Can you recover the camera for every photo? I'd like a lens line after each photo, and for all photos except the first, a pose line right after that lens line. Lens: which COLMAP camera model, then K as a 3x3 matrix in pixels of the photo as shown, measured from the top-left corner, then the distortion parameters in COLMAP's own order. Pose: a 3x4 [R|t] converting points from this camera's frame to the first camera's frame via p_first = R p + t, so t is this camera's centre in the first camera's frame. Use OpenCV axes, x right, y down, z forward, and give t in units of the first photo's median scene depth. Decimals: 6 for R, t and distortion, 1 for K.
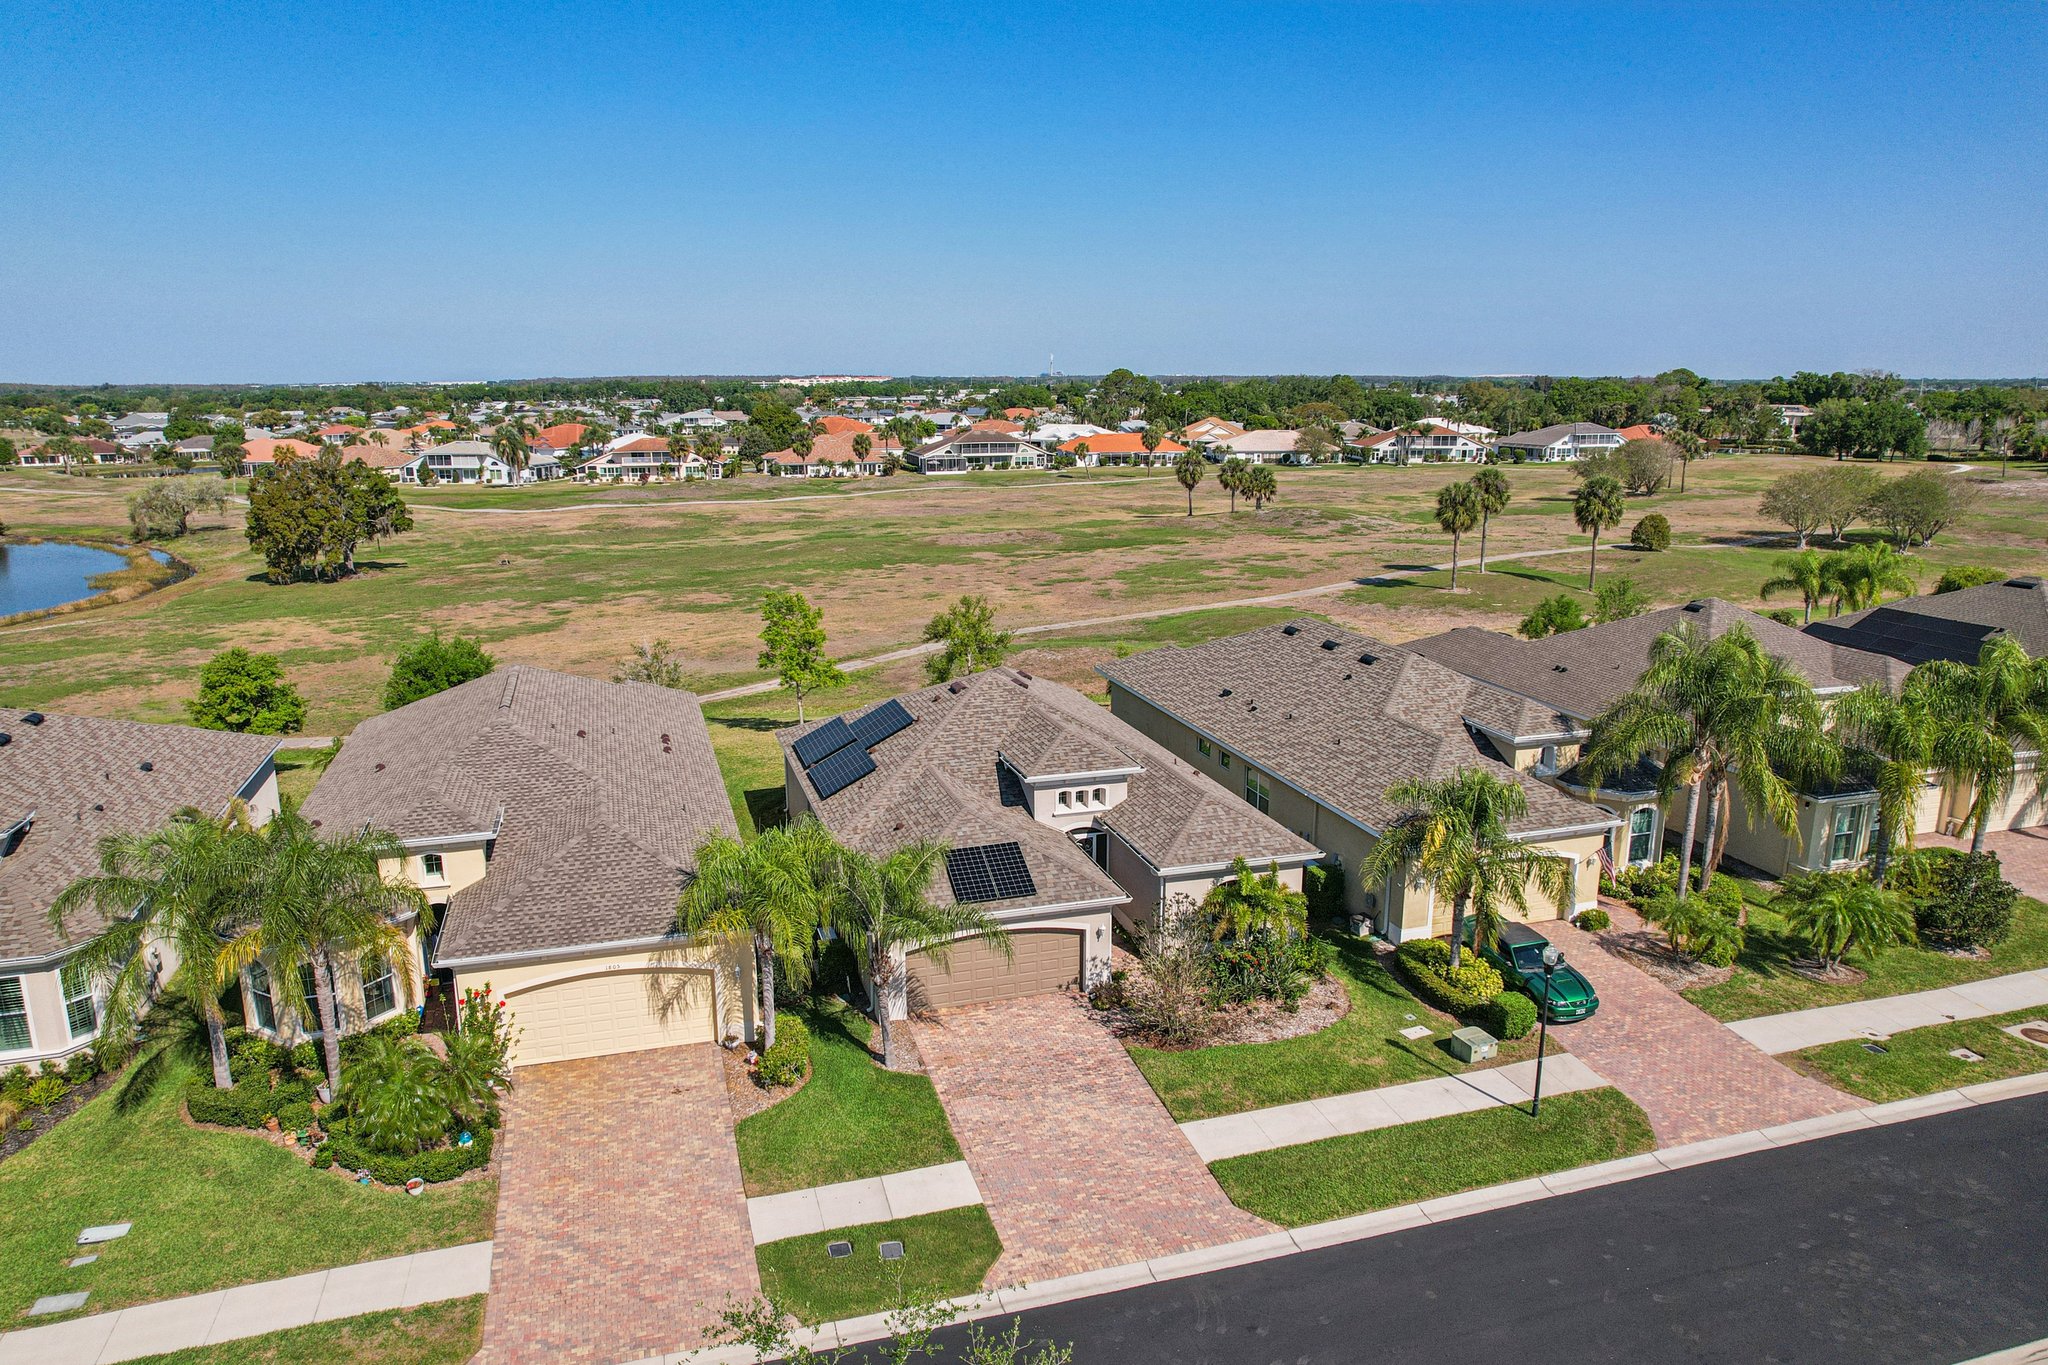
lens RADIAL K [[1277.9, 0, 1019.0], [0, 1277.9, 711.9], [0, 0, 1]] dist [-0.066896, 0.052311]
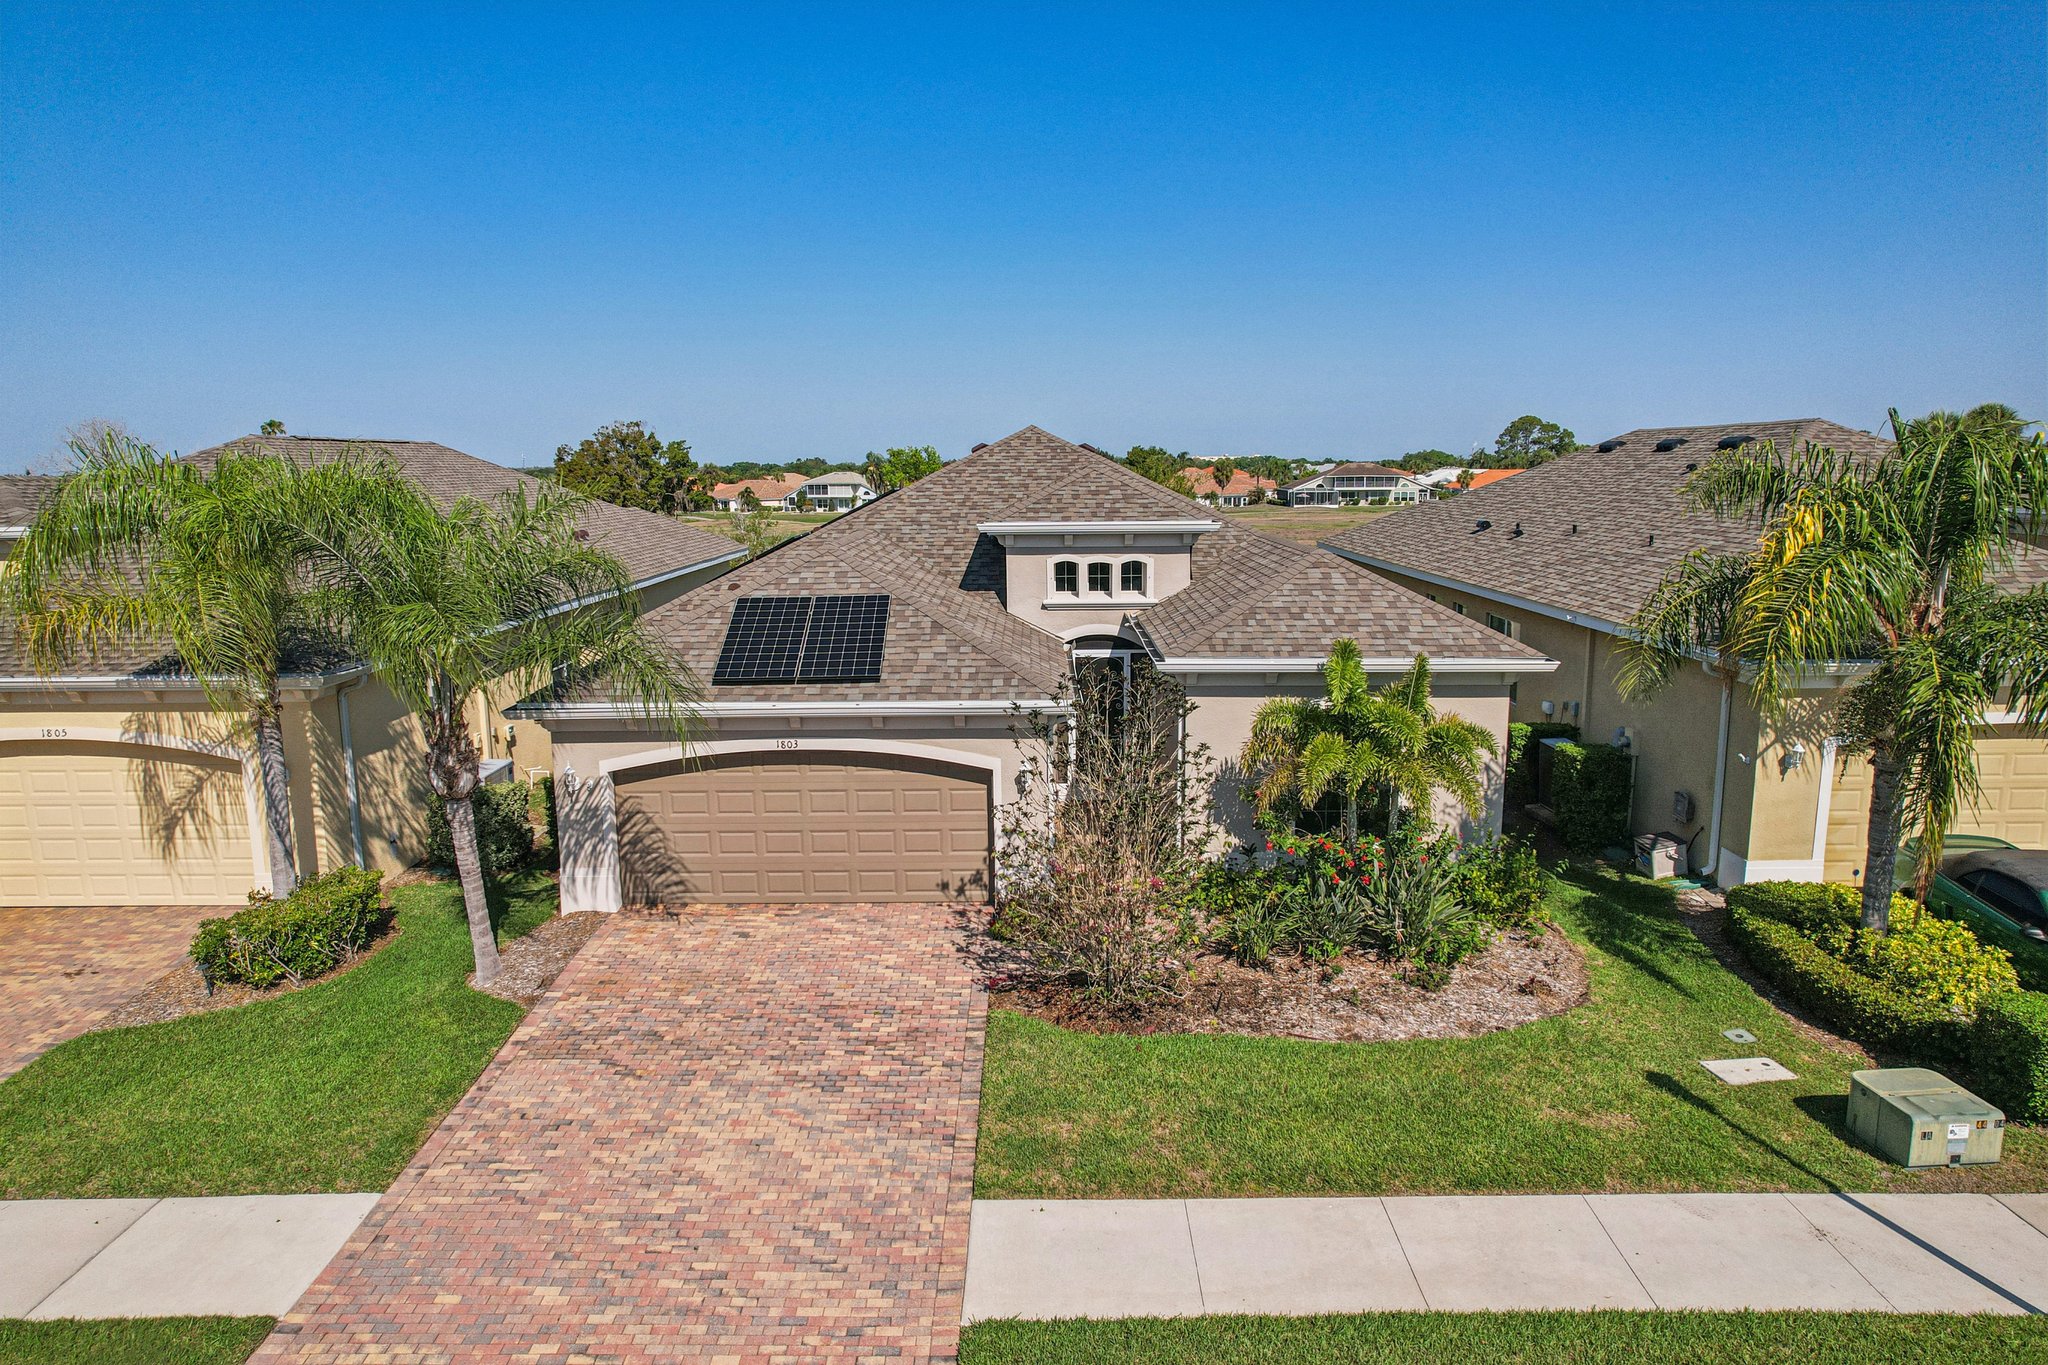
lens RADIAL K [[1277.9, 0, 1019.0], [0, 1277.9, 711.9], [0, 0, 1]] dist [-0.066896, 0.052311]
pose [[0.954095, 0.047306, -0.295745, 0.202860], [-0.062063, 0.997242, -0.040707, 0.168103], [0.293003, 0.057193, 0.954399, 0.546893]]
